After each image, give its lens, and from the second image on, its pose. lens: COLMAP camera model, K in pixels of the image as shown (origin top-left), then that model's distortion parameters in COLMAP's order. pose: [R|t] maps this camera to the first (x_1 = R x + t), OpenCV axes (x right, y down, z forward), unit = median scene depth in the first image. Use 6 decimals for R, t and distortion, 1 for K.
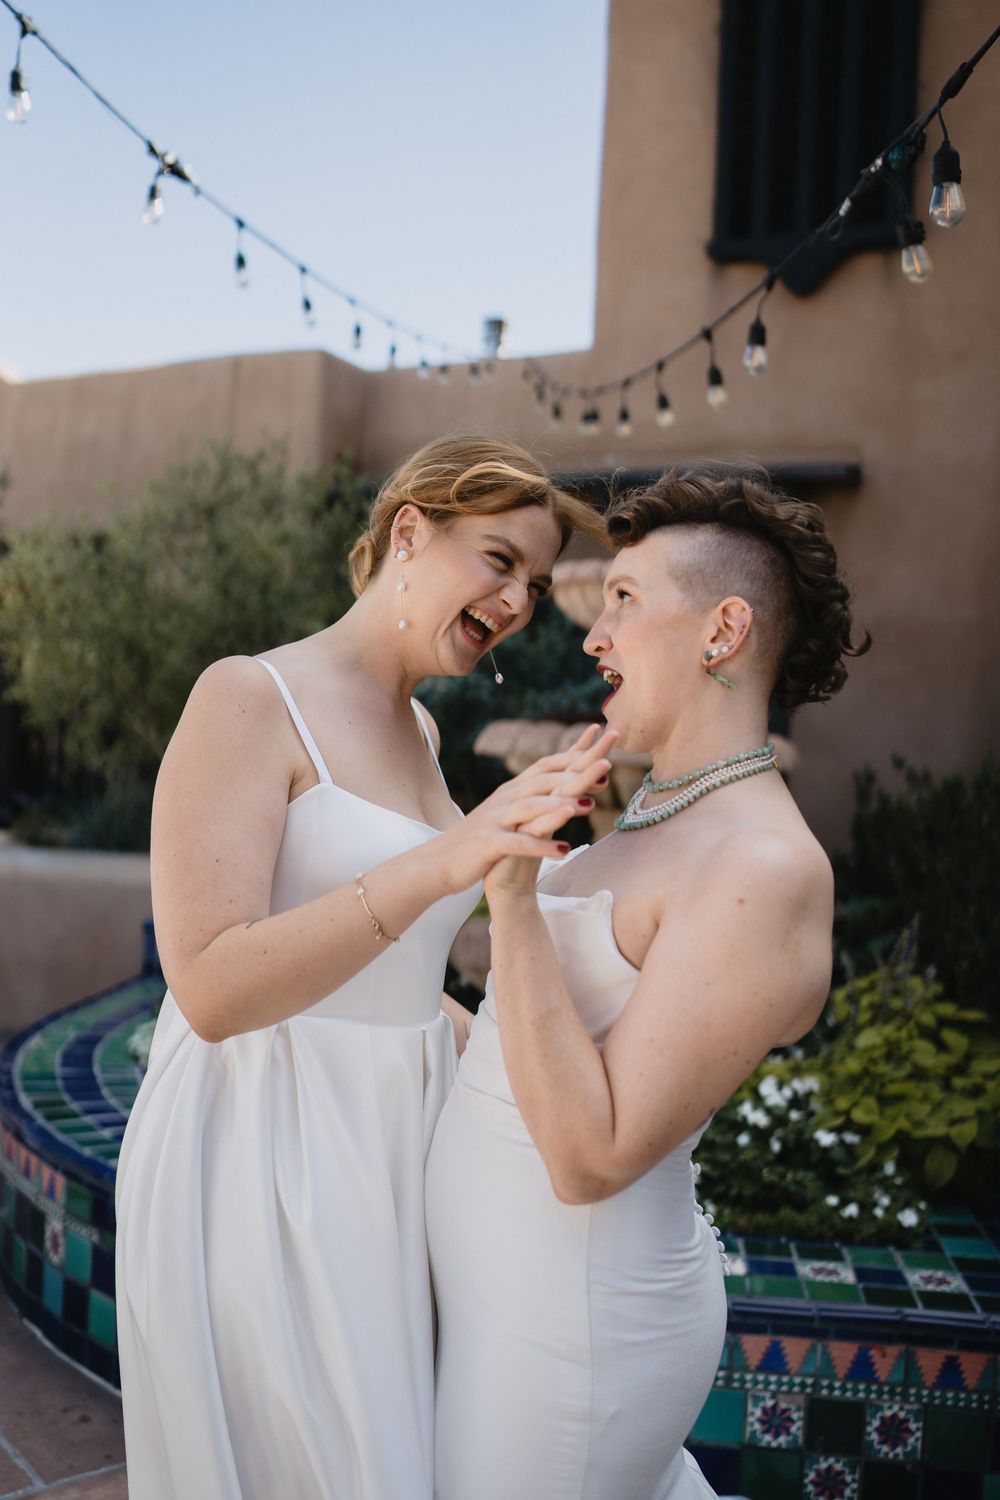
lens RADIAL K [[1729.9, 0, 500.0], [0, 1729.9, 750.0], [0, 0, 1]] dist [0.003314, 0.015635]
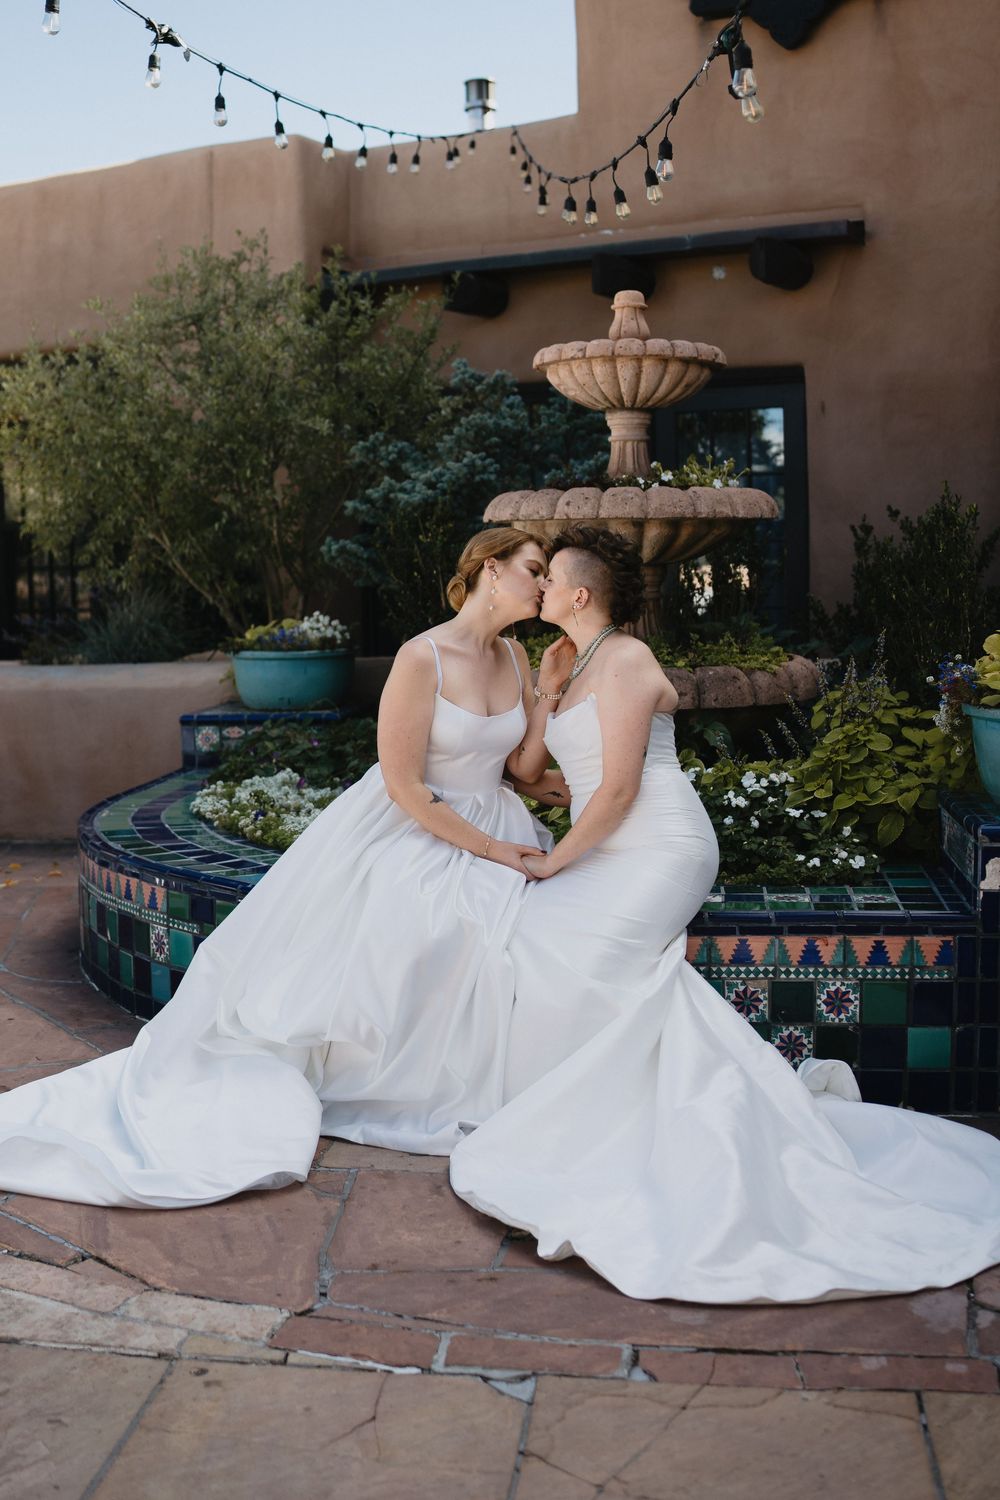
lens RADIAL K [[1916.0, 0, 500.0], [0, 1916.0, 750.0], [0, 0, 1]] dist [-0.168914, 0.895192]
pose [[0.997526, -0.068328, -0.016528, 0.010321], [0.069617, 0.992821, 0.097258, 0.042309], [0.009764, -0.098168, 0.995122, -0.328818]]
